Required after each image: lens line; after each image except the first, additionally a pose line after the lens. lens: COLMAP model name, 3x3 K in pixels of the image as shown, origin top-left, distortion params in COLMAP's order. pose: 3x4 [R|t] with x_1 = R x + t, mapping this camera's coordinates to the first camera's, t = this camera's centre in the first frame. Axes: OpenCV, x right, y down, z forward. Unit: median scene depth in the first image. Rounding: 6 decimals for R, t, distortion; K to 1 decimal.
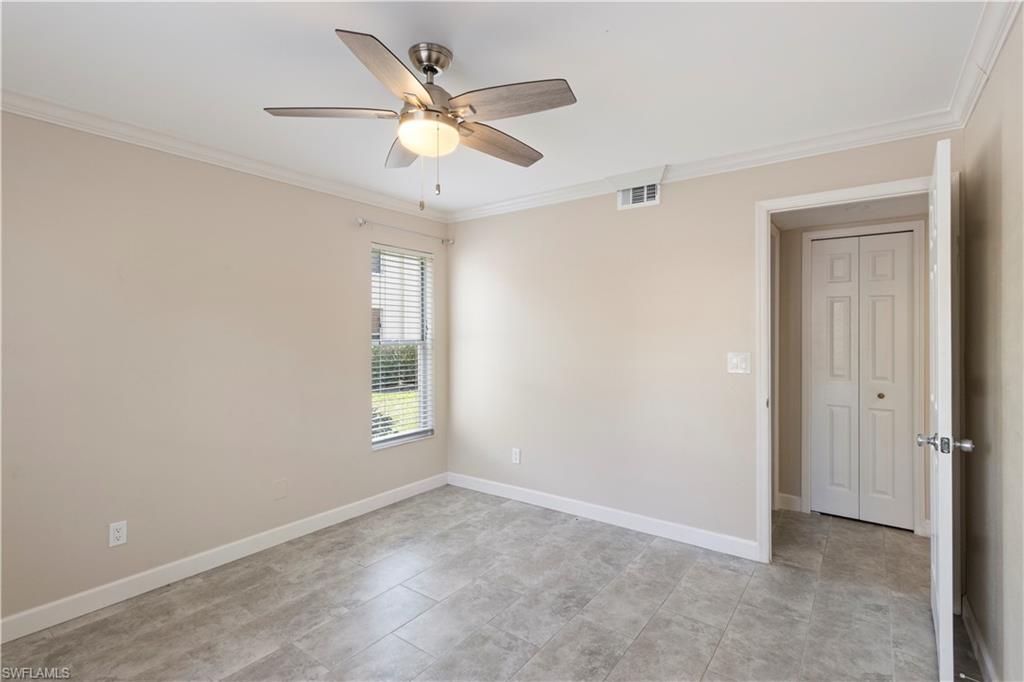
lens RADIAL K [[485.1, 0, 520.3], [0, 485.1, 341.9], [0, 0, 1]] dist [-0.000997, 0.000881]
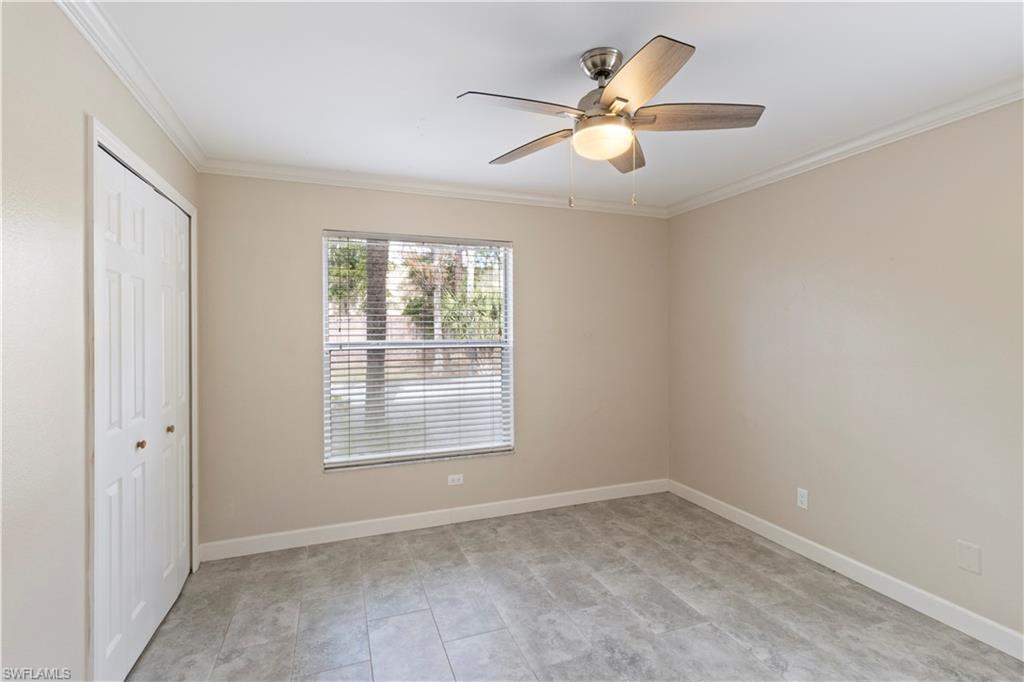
lens RADIAL K [[485.1, 0, 516.0], [0, 485.1, 335.4], [0, 0, 1]] dist [-0.000997, 0.000881]
pose [[-0.557204, 0.008782, -0.830329, 0.564383], [-0.014490, 0.999689, 0.020298, -0.026159], [0.830249, 0.023342, -0.556904, 1.057340]]
